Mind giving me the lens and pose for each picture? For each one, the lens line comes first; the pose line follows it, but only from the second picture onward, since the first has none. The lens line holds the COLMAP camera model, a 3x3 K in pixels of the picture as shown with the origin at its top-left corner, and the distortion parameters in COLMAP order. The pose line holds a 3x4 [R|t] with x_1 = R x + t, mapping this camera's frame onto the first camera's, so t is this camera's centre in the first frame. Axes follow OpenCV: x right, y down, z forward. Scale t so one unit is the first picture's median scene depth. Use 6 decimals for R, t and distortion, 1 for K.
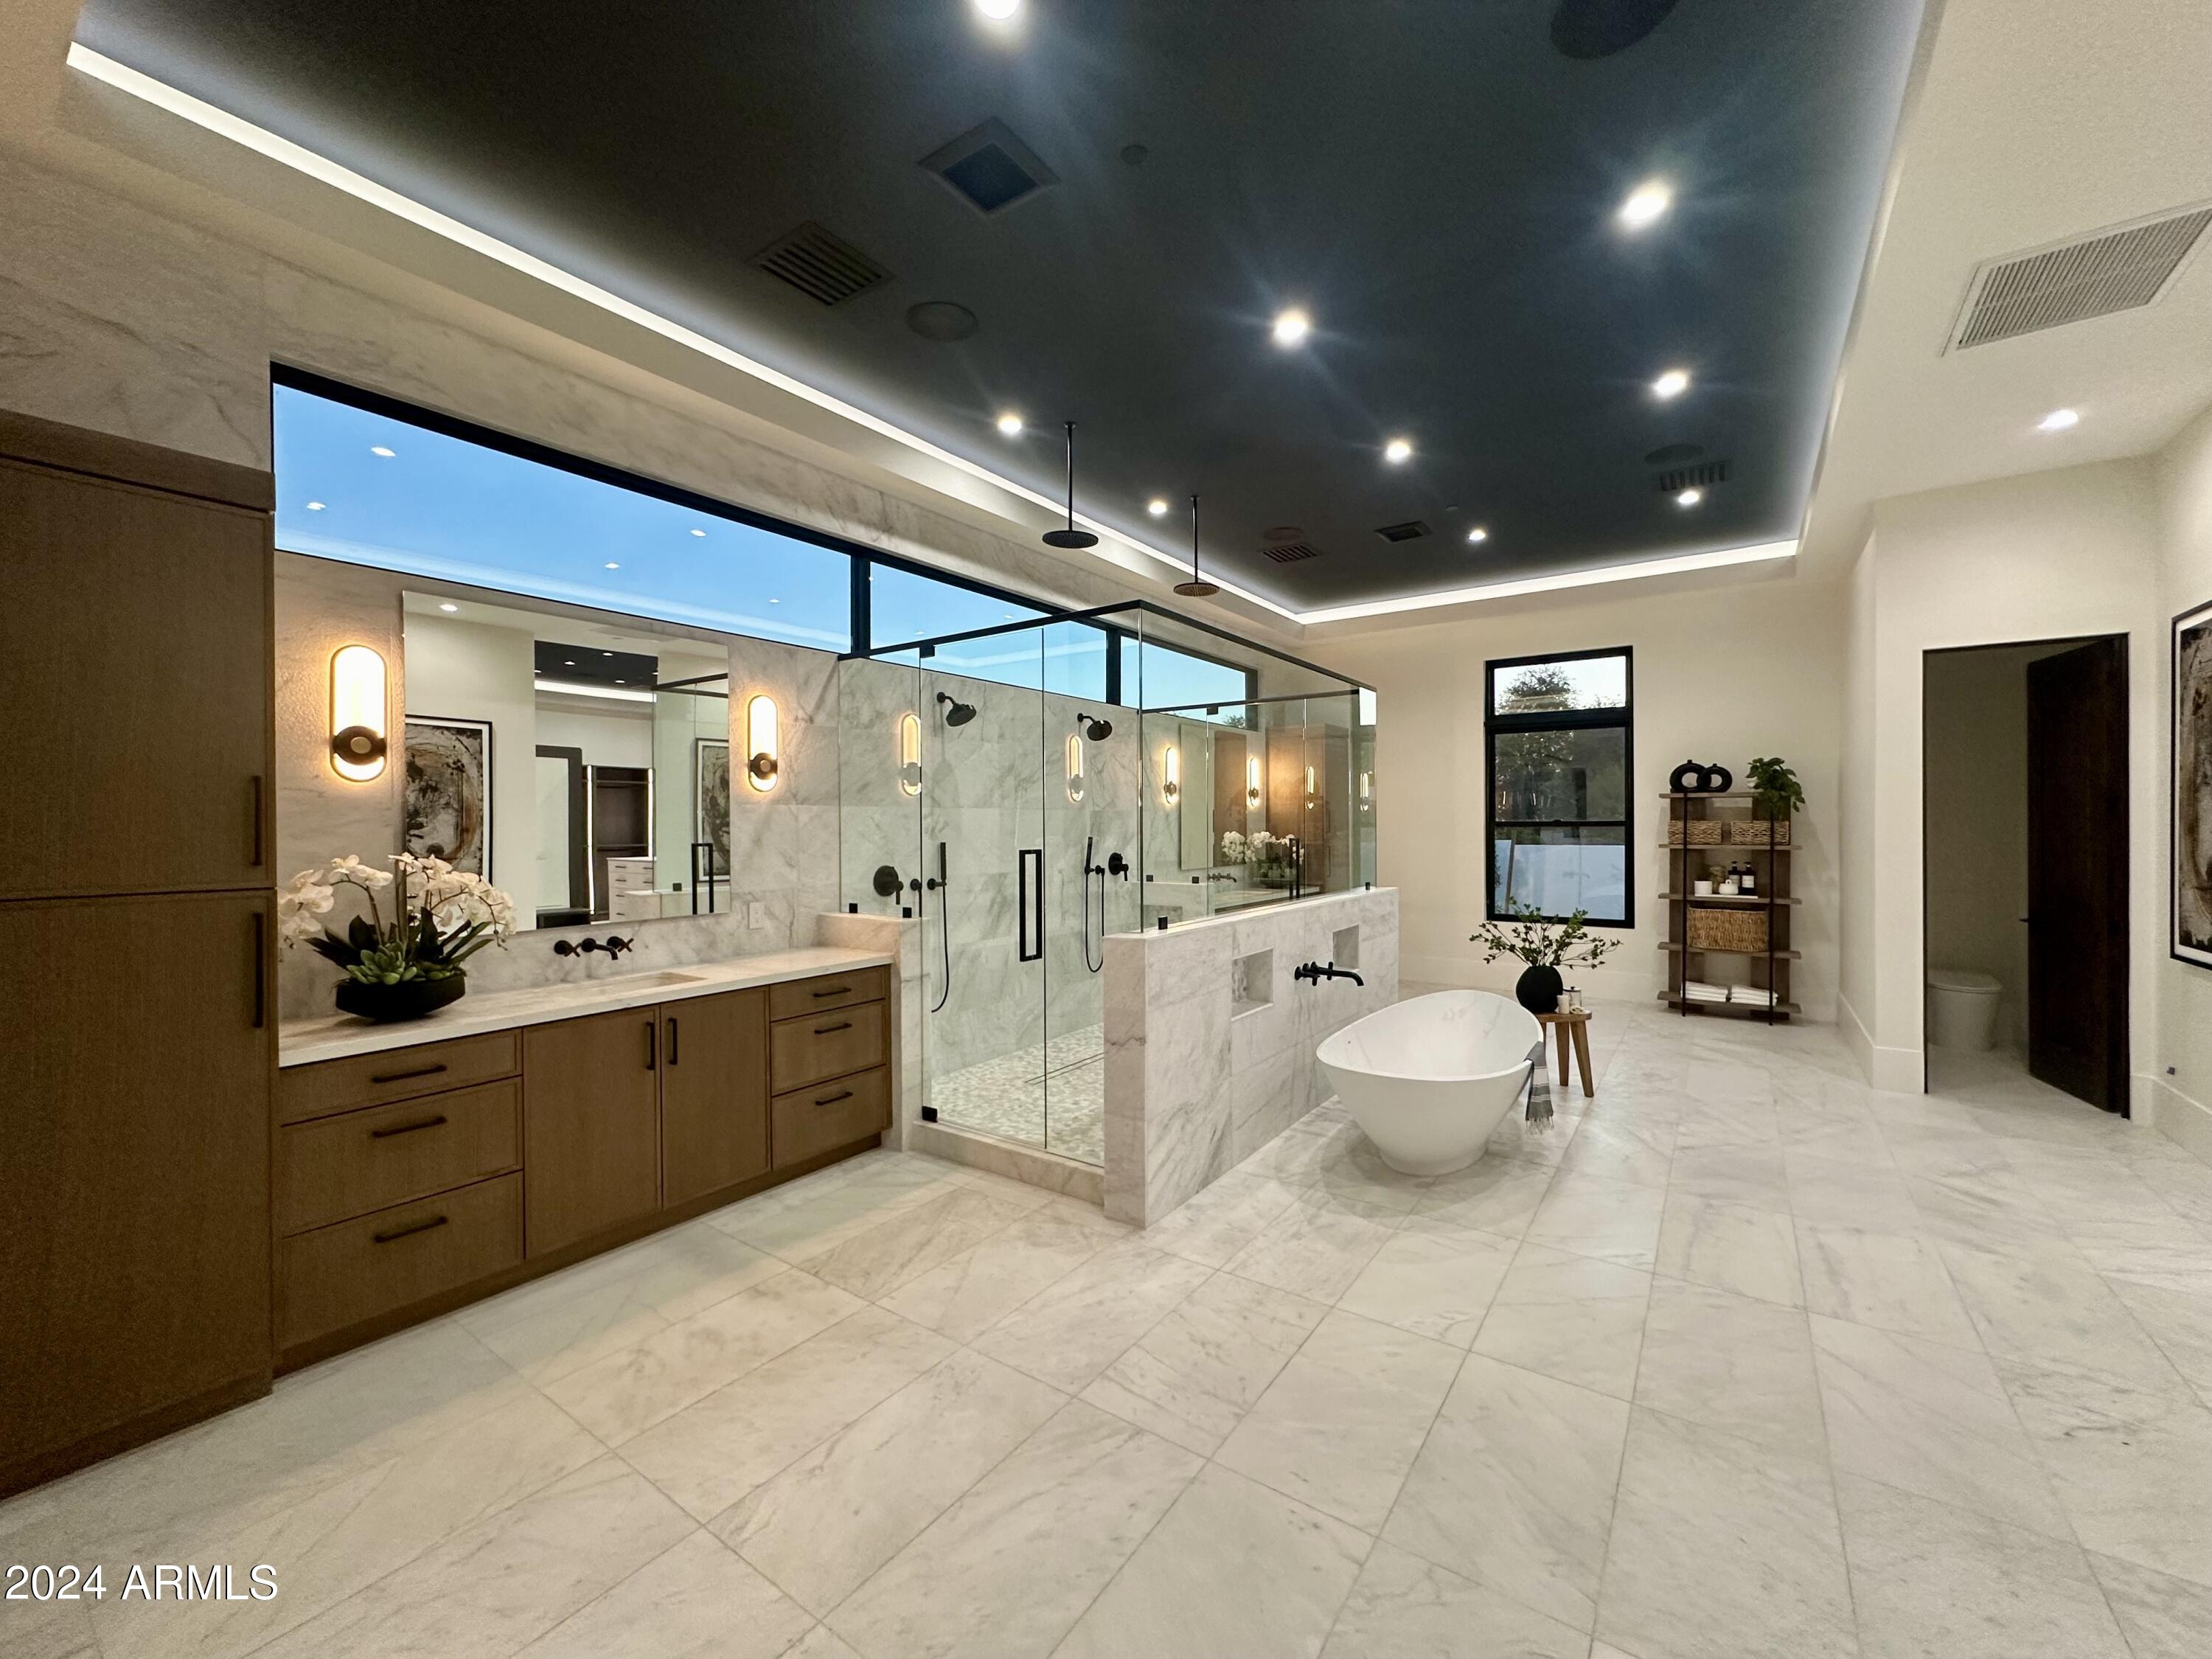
lens RADIAL K [[881.9, 0, 1105.8], [0, 881.9, 826.7], [0, 0, 1]] dist [-0.002043, 0.000262]
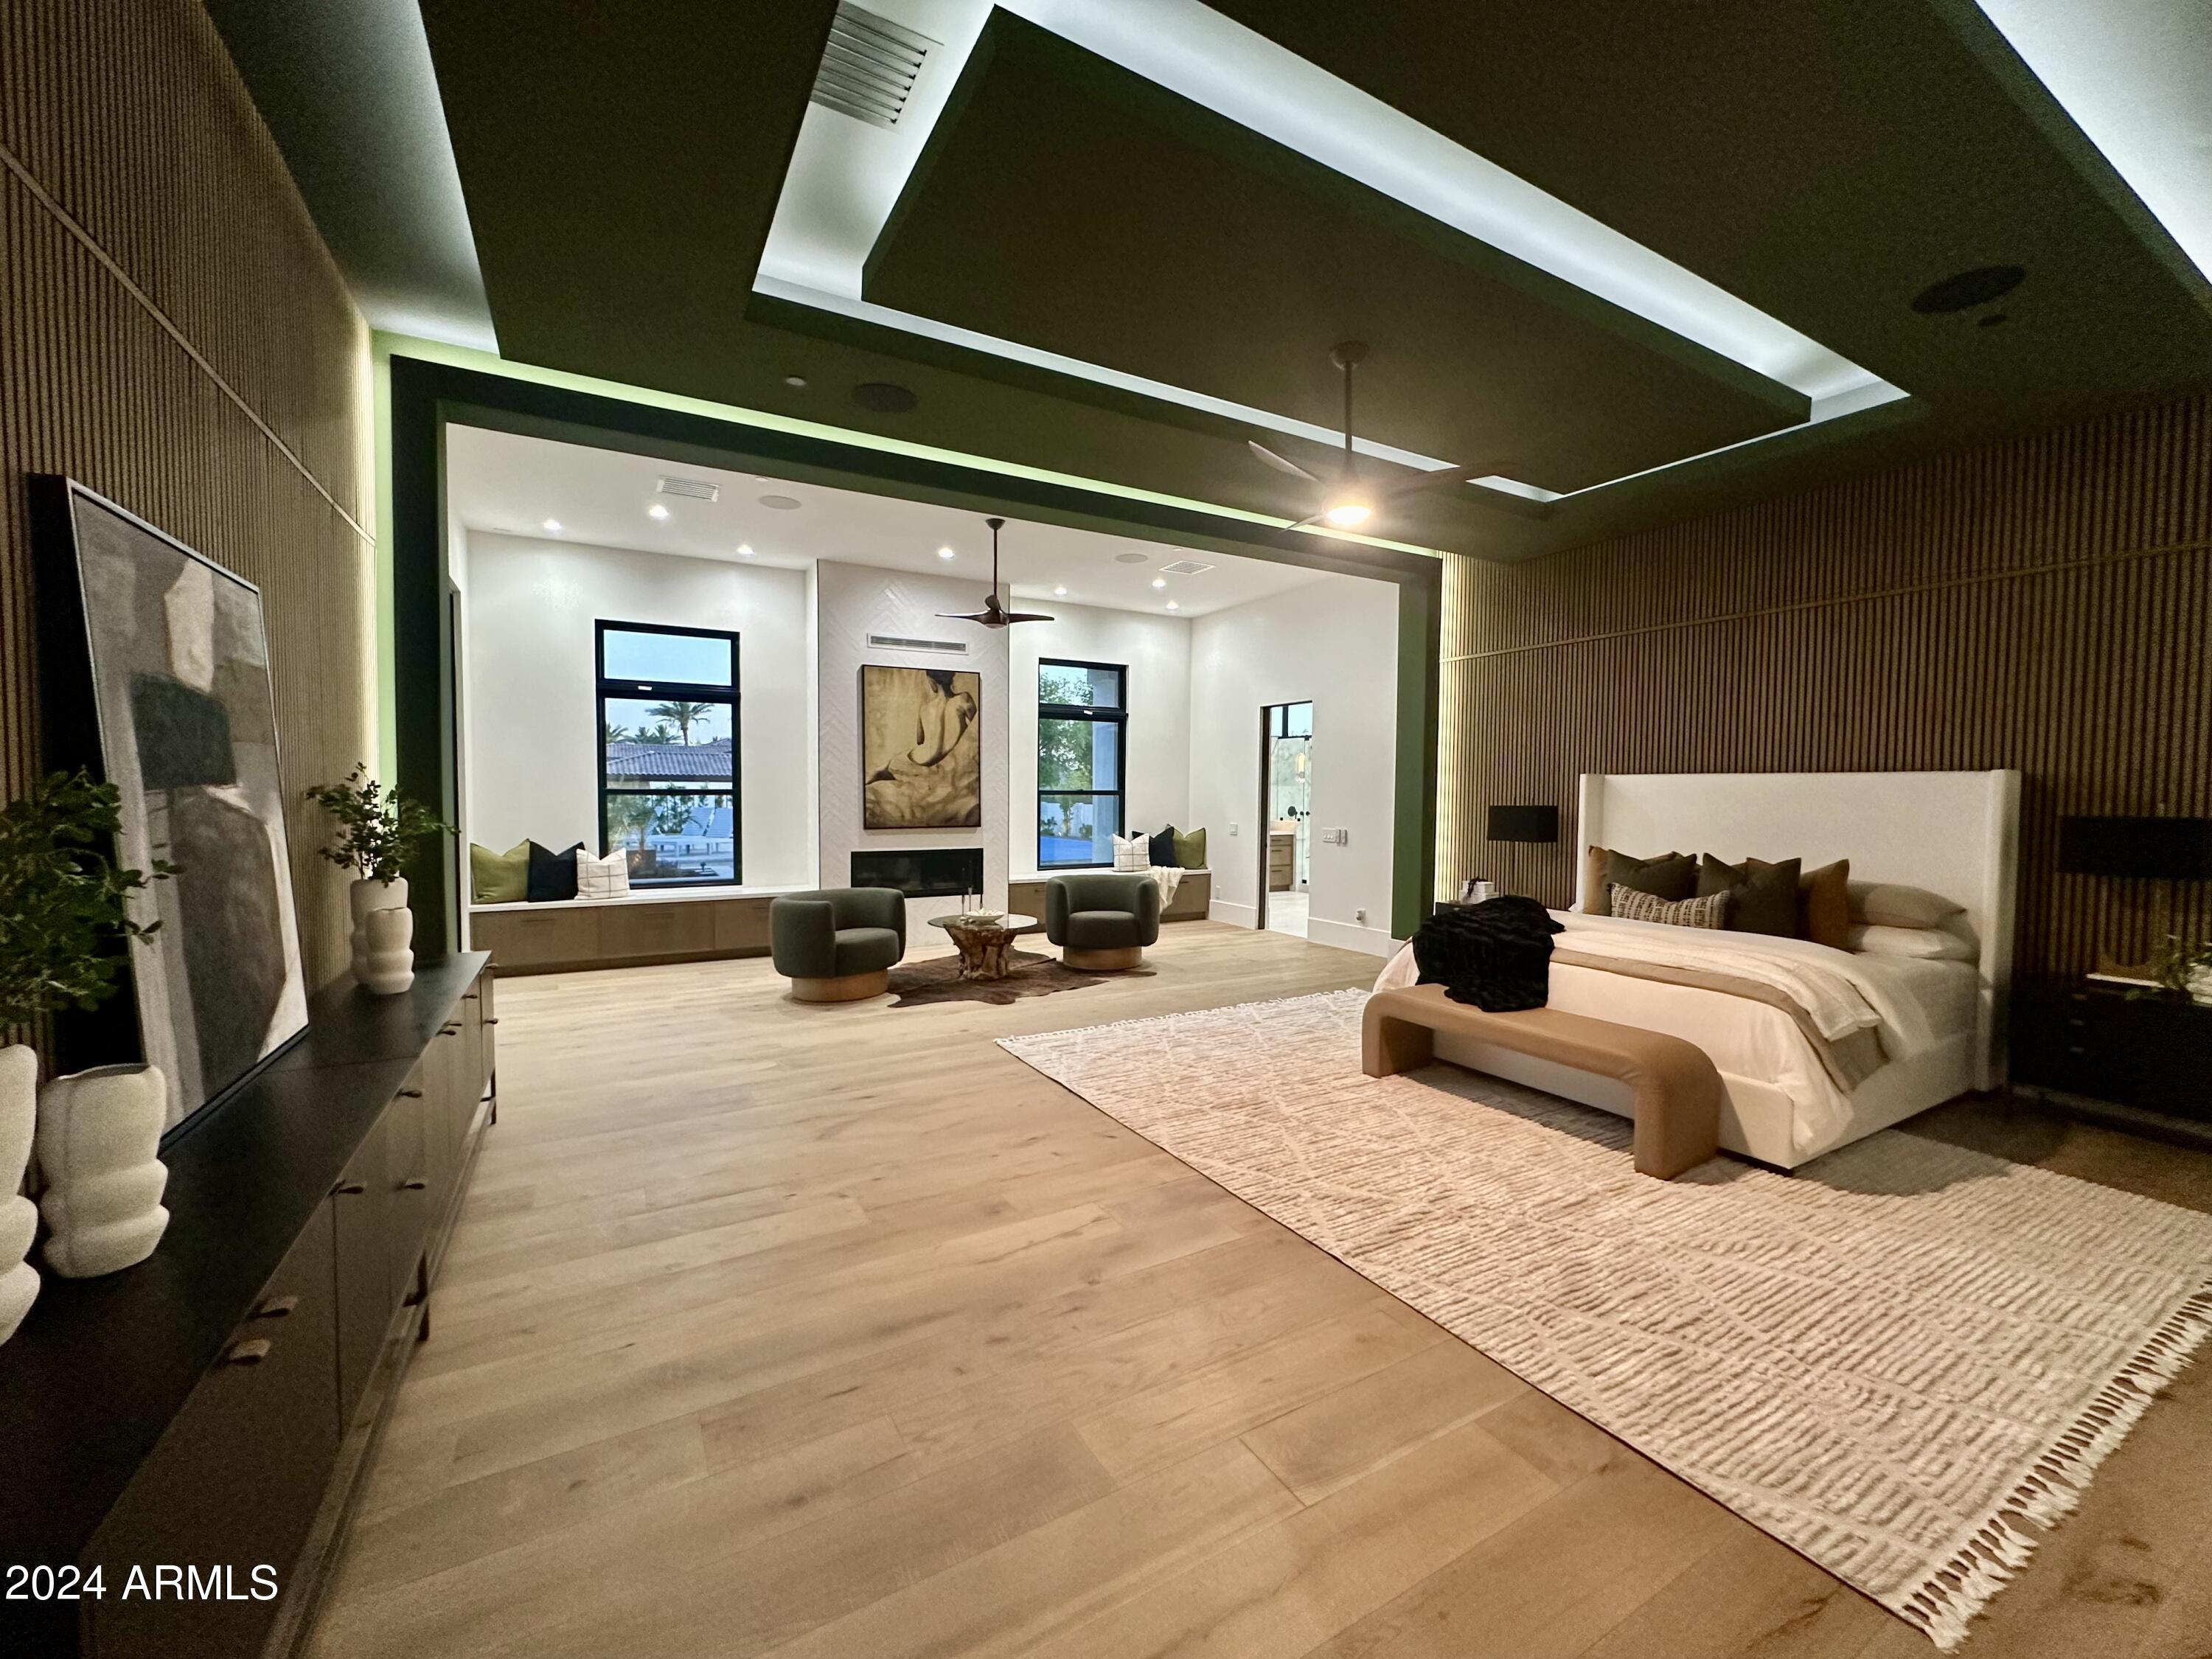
lens RADIAL K [[881.9, 0, 1108.0], [0, 881.9, 829.4], [0, 0, 1]] dist [-0.002043, 0.000262]
pose [[0.907358, 0.028502, -0.419392, 0.492805], [-0.013922, 0.999189, 0.037786, 0.020591], [0.420128, -0.028447, 0.907019, -2.211800]]
